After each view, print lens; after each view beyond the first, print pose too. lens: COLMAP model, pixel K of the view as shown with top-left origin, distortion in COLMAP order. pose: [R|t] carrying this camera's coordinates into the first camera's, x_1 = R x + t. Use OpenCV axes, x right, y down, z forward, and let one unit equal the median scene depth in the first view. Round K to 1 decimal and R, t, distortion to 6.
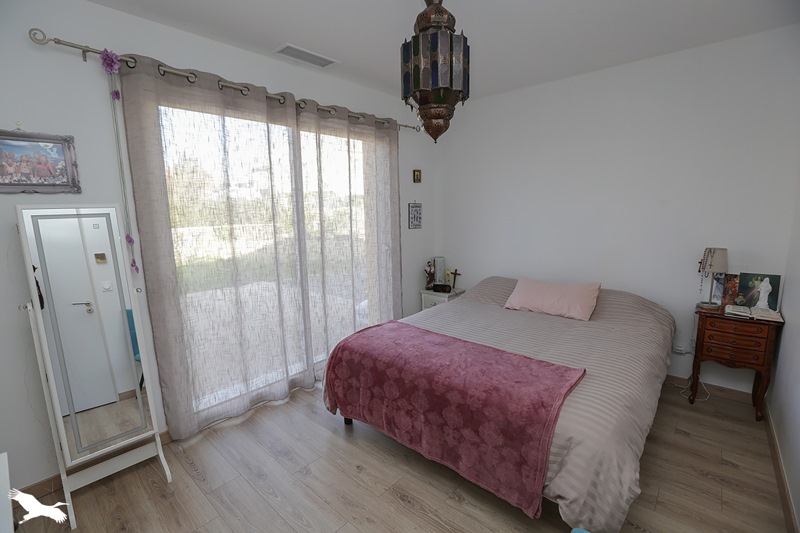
lens RADIAL K [[364.0, 0, 400.0], [0, 364.0, 266.5], [0, 0, 1]] dist [-0.051411, 0.015035]
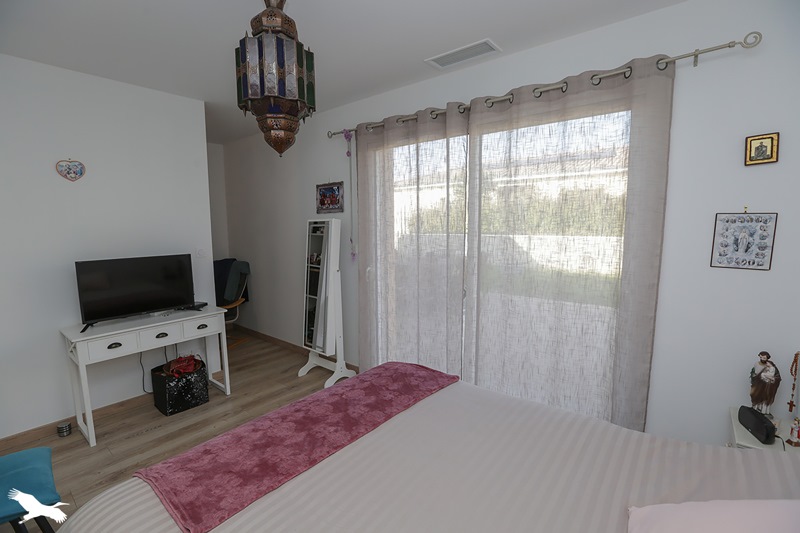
lens RADIAL K [[364.0, 0, 400.0], [0, 364.0, 266.5], [0, 0, 1]] dist [-0.051411, 0.015035]
pose [[0.037706, 0.130858, -0.990684, 0.667350], [-0.152713, 0.980498, 0.123700, -0.144043], [0.987551, 0.146626, 0.056954, 0.835267]]
